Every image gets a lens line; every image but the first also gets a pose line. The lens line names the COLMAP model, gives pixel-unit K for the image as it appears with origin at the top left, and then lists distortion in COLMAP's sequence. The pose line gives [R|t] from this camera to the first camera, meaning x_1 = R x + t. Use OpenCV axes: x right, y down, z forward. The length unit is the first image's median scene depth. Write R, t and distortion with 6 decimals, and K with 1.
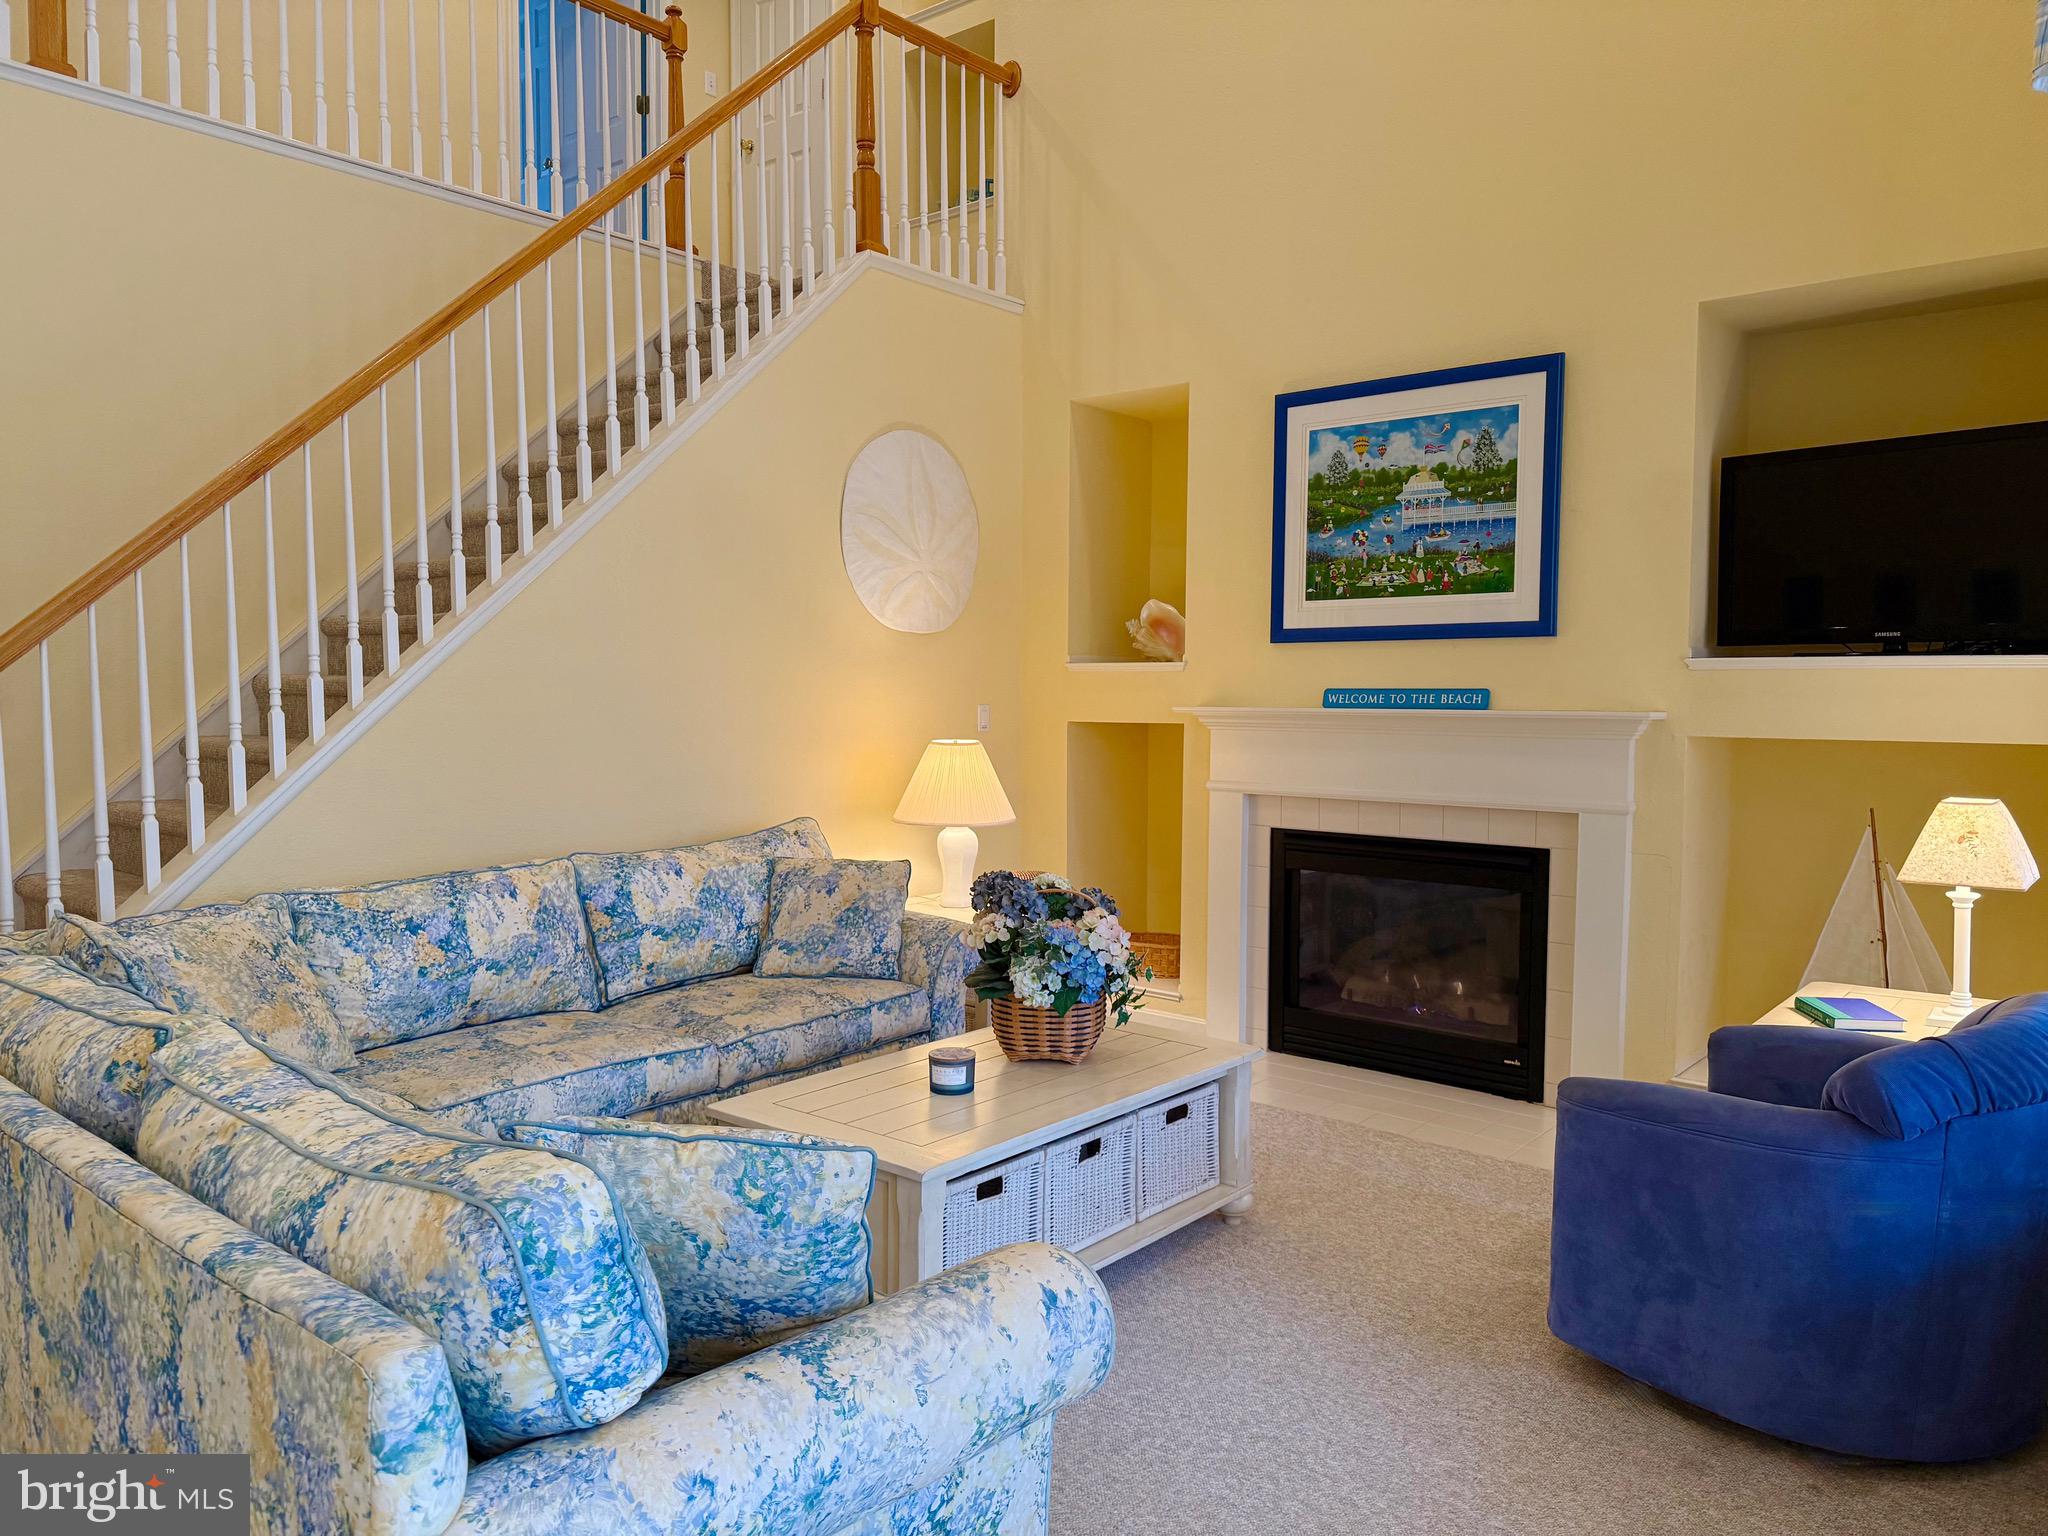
lens RADIAL K [[1427.3, 0, 1024.0], [0, 1427.3, 768.0], [0, 0, 1]] dist [0.159910, -0.209662]
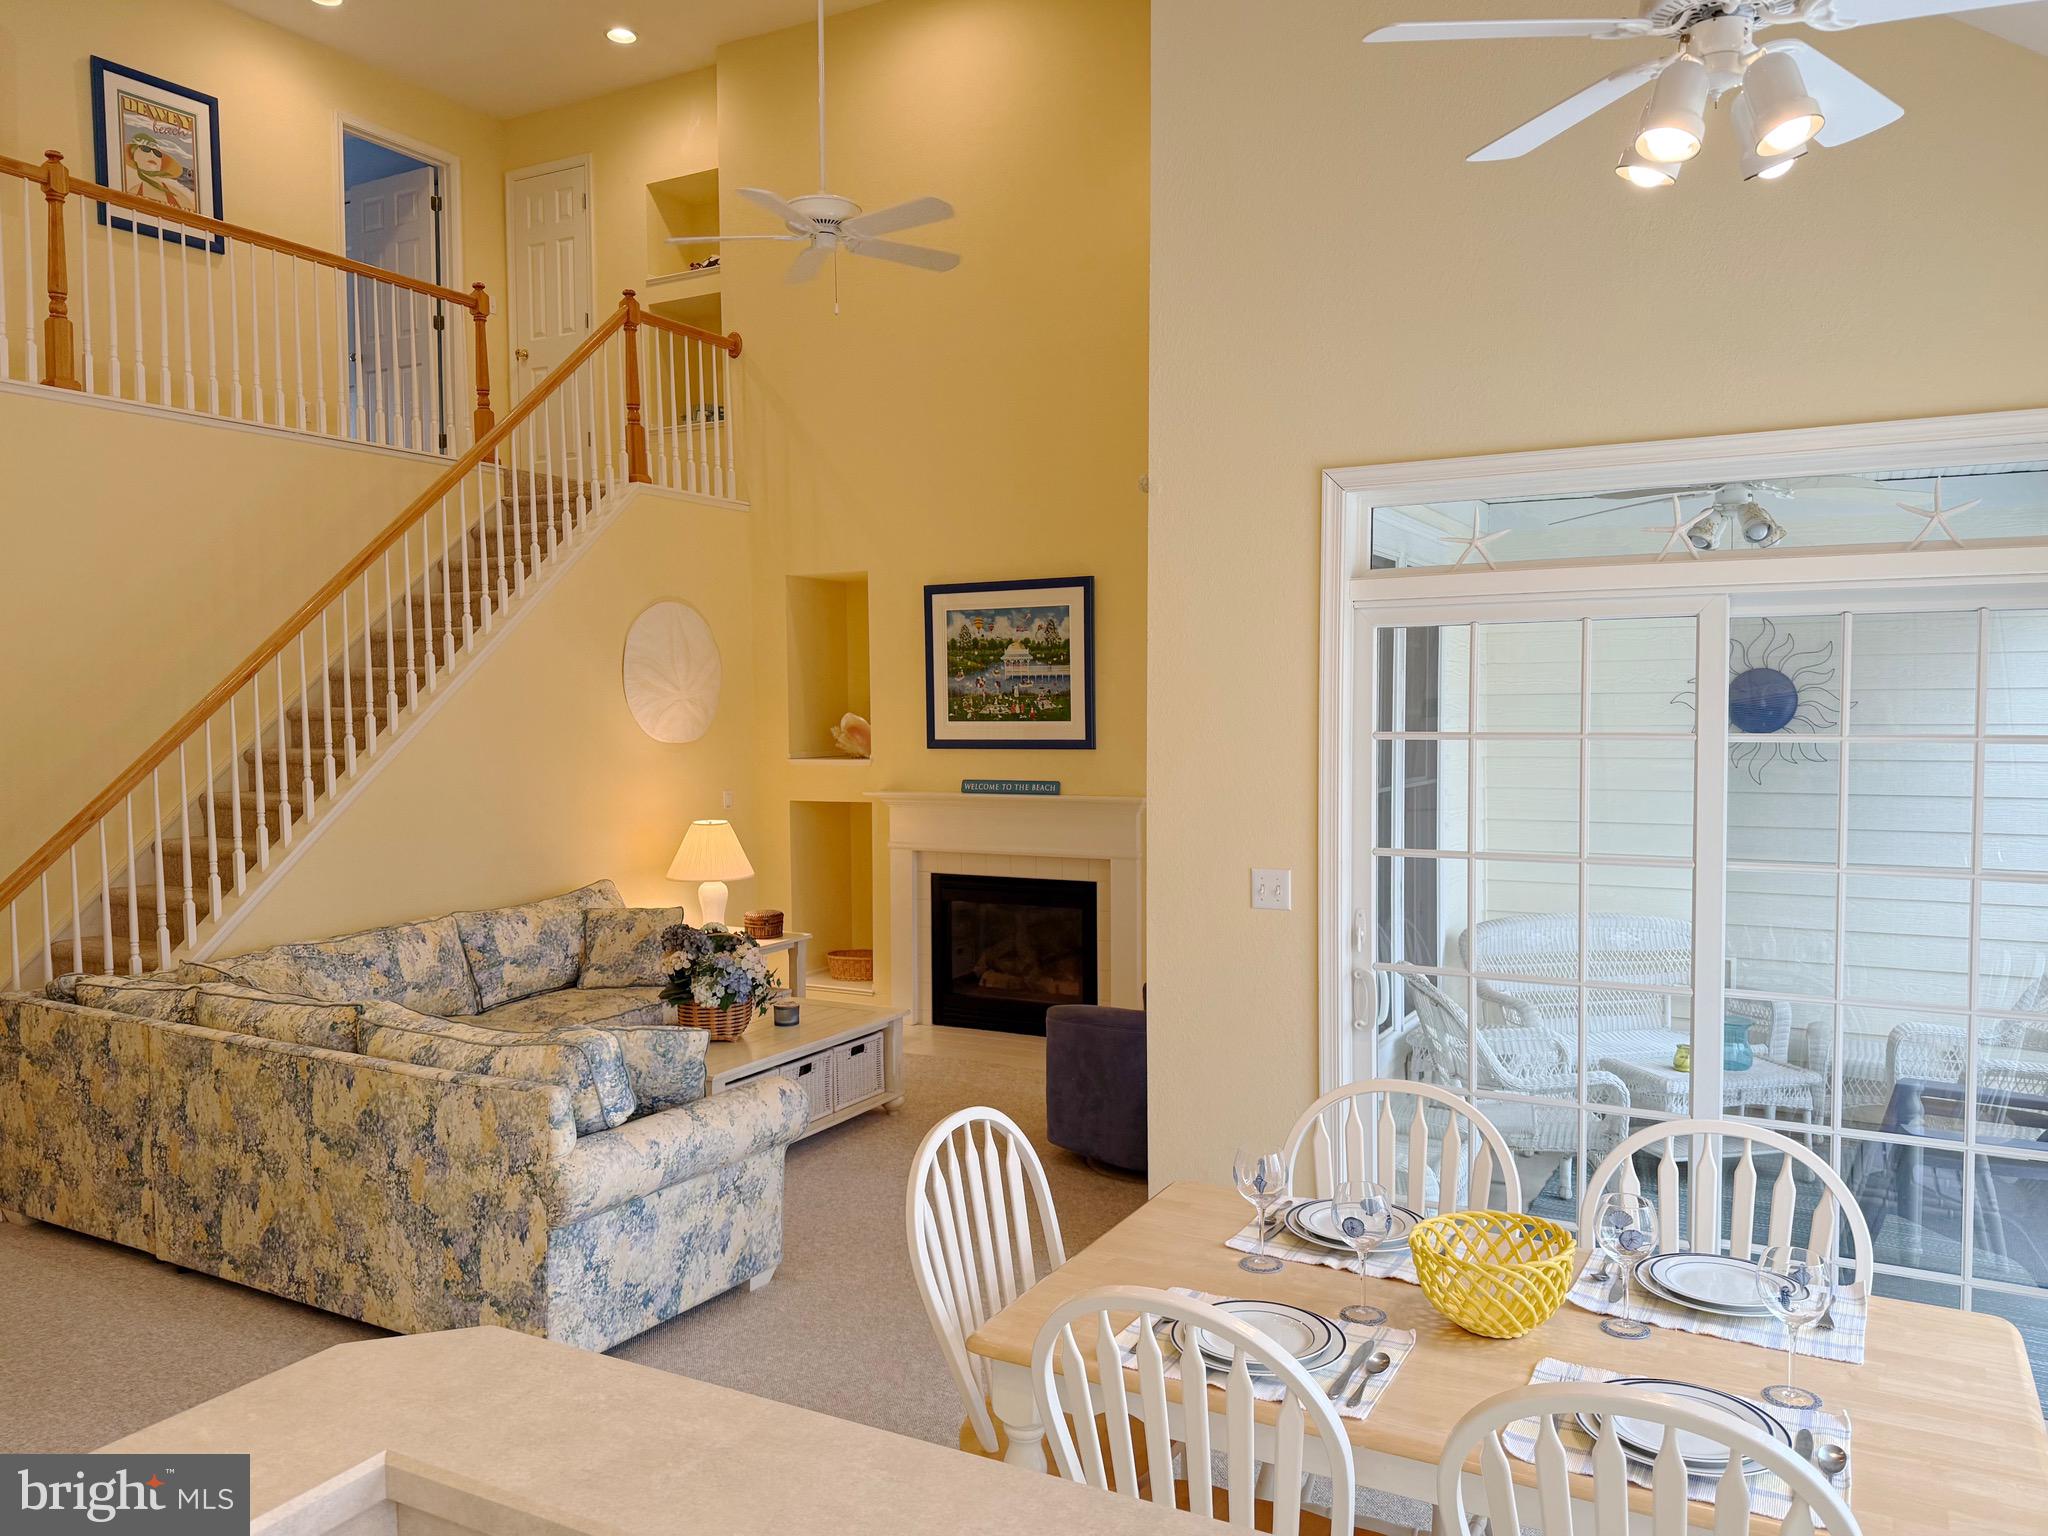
lens RADIAL K [[1484.0, 0, 1029.6], [0, 1484.0, 778.5], [0, 0, 1]] dist [0.146028, -0.244874]
pose [[0.982365, -0.023917, 0.185435, -0.010564], [0.025270, 0.999668, -0.004938, -0.050667], [-0.185255, 0.009536, 0.982644, -0.581360]]
